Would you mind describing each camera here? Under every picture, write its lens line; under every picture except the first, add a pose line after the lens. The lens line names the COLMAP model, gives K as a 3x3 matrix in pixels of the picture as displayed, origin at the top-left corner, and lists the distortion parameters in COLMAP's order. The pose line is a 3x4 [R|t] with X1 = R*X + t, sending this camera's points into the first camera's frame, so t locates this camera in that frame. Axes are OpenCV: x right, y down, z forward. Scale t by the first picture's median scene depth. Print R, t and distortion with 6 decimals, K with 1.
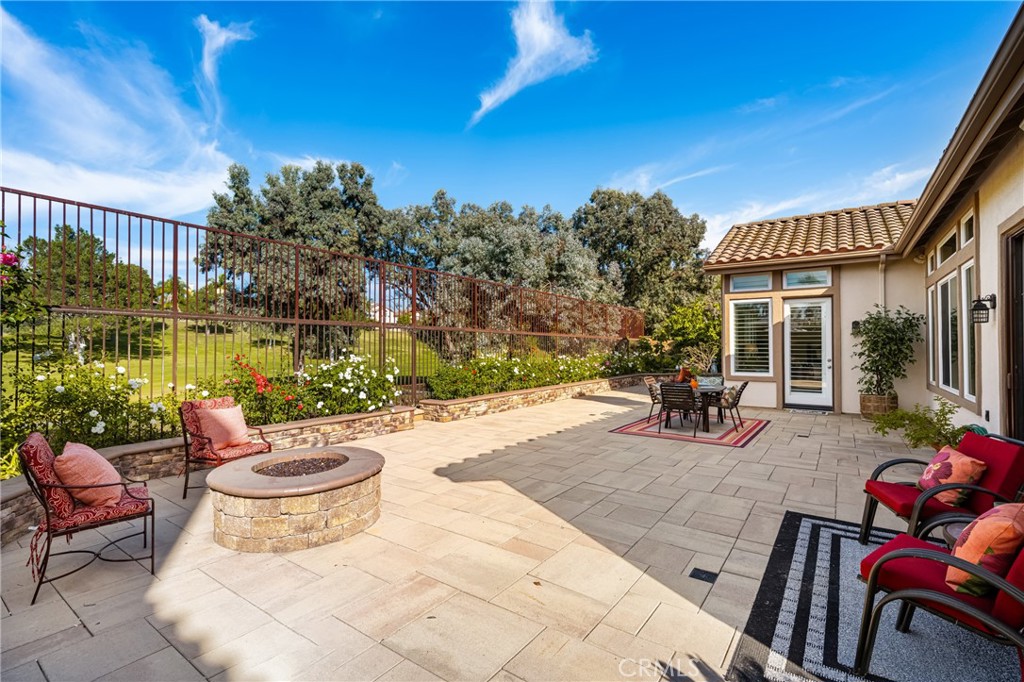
lens RADIAL K [[477.2, 0, 501.8], [0, 477.2, 339.2], [0, 0, 1]] dist [-0.005847, -0.001884]
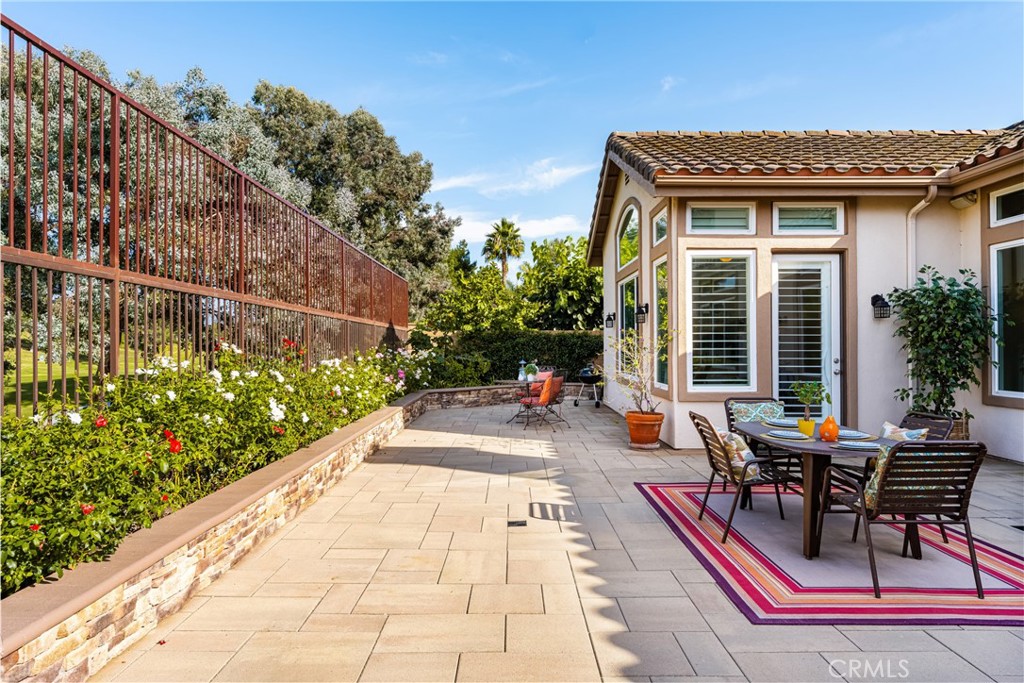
lens RADIAL K [[624.6, 0, 516.0], [0, 624.6, 340.1], [0, 0, 1]] dist [-0.005365, -0.000020]
pose [[0.794294, 0.004695, 0.607515, -0.038457], [-0.008645, 0.999956, 0.003574, 0.007584], [-0.607472, -0.008090, 0.794300, 0.250131]]
